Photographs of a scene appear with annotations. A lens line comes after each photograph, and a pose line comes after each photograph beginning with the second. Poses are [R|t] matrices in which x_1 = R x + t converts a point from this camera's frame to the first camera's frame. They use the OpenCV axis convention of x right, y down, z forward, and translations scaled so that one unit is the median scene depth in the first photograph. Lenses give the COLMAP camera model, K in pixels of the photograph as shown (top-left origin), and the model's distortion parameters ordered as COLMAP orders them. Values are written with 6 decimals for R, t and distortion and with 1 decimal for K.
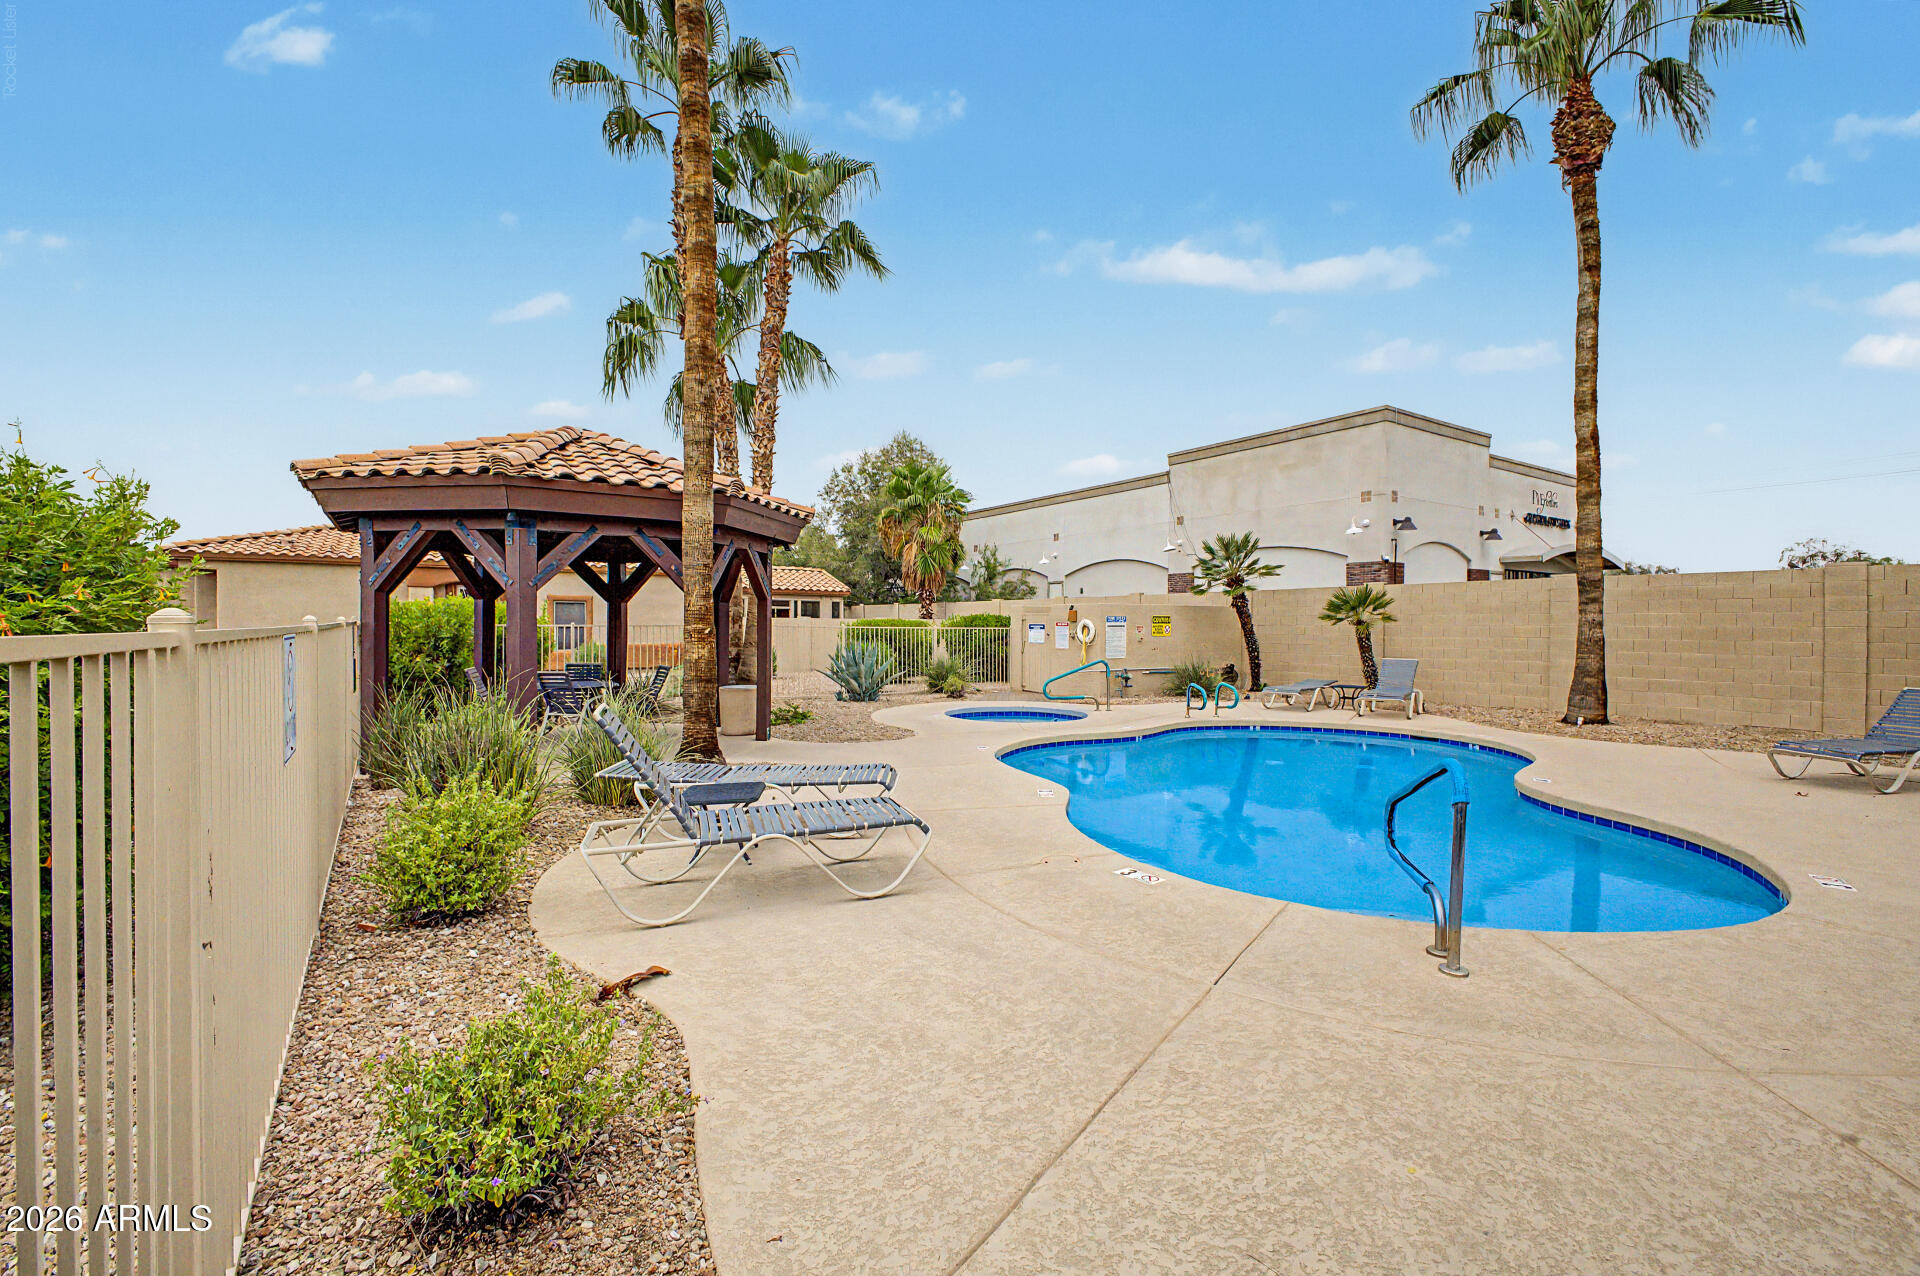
lens RADIAL K [[829.7, 0, 960.0], [0, 829.7, 638.0], [0, 0, 1]] dist [0.001251, 0.000291]
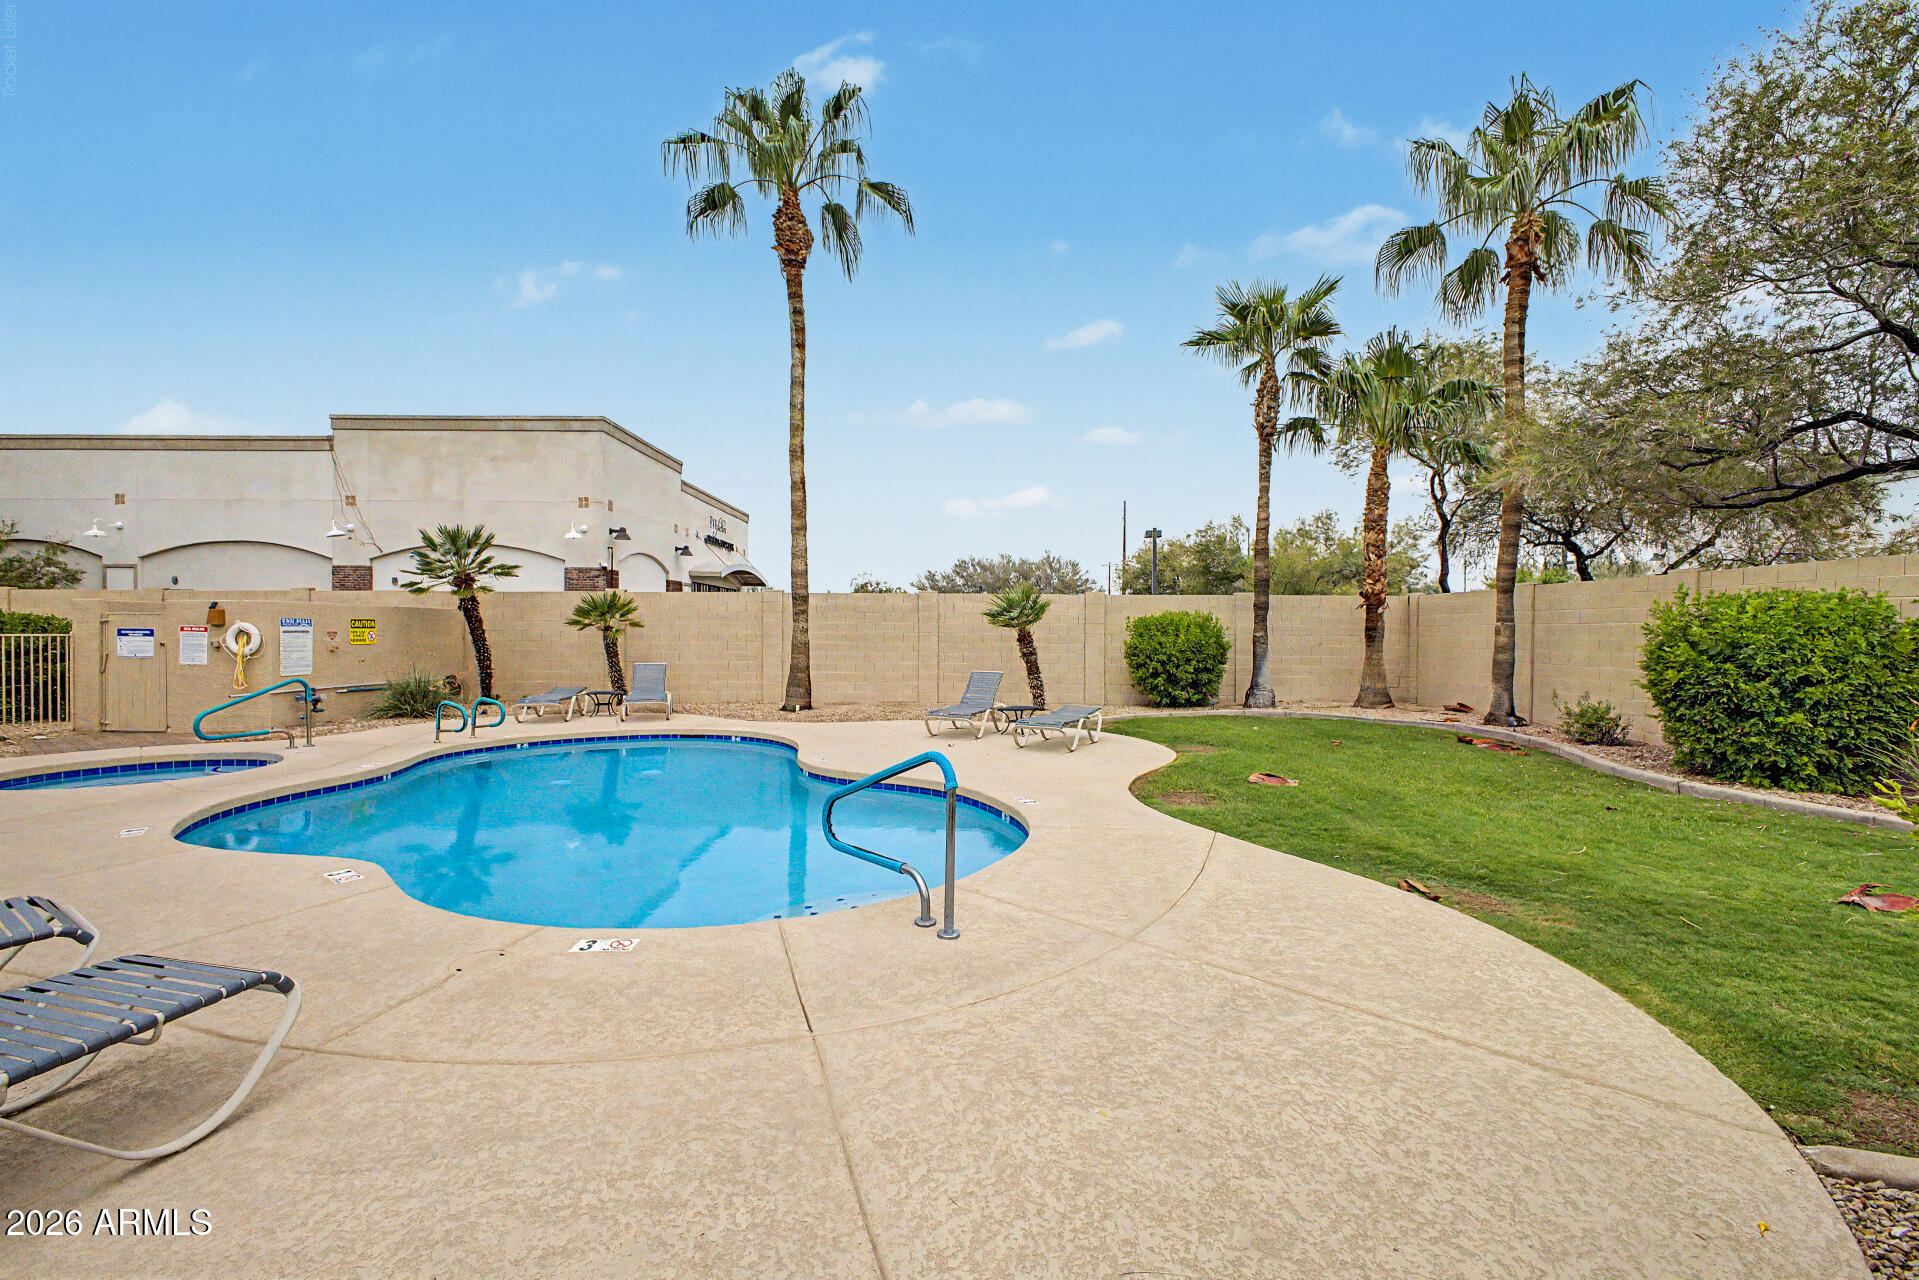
lens RADIAL K [[802.1, 0, 959.5], [0, 802.1, 640.0], [0, 0, 1]] dist [0.017394, -0.008493]
pose [[0.551070, -0.009089, 0.834409, -0.095810], [0.009834, 0.999942, 0.004397, -0.004530], [-0.834401, 0.005782, 0.551128, 0.105812]]
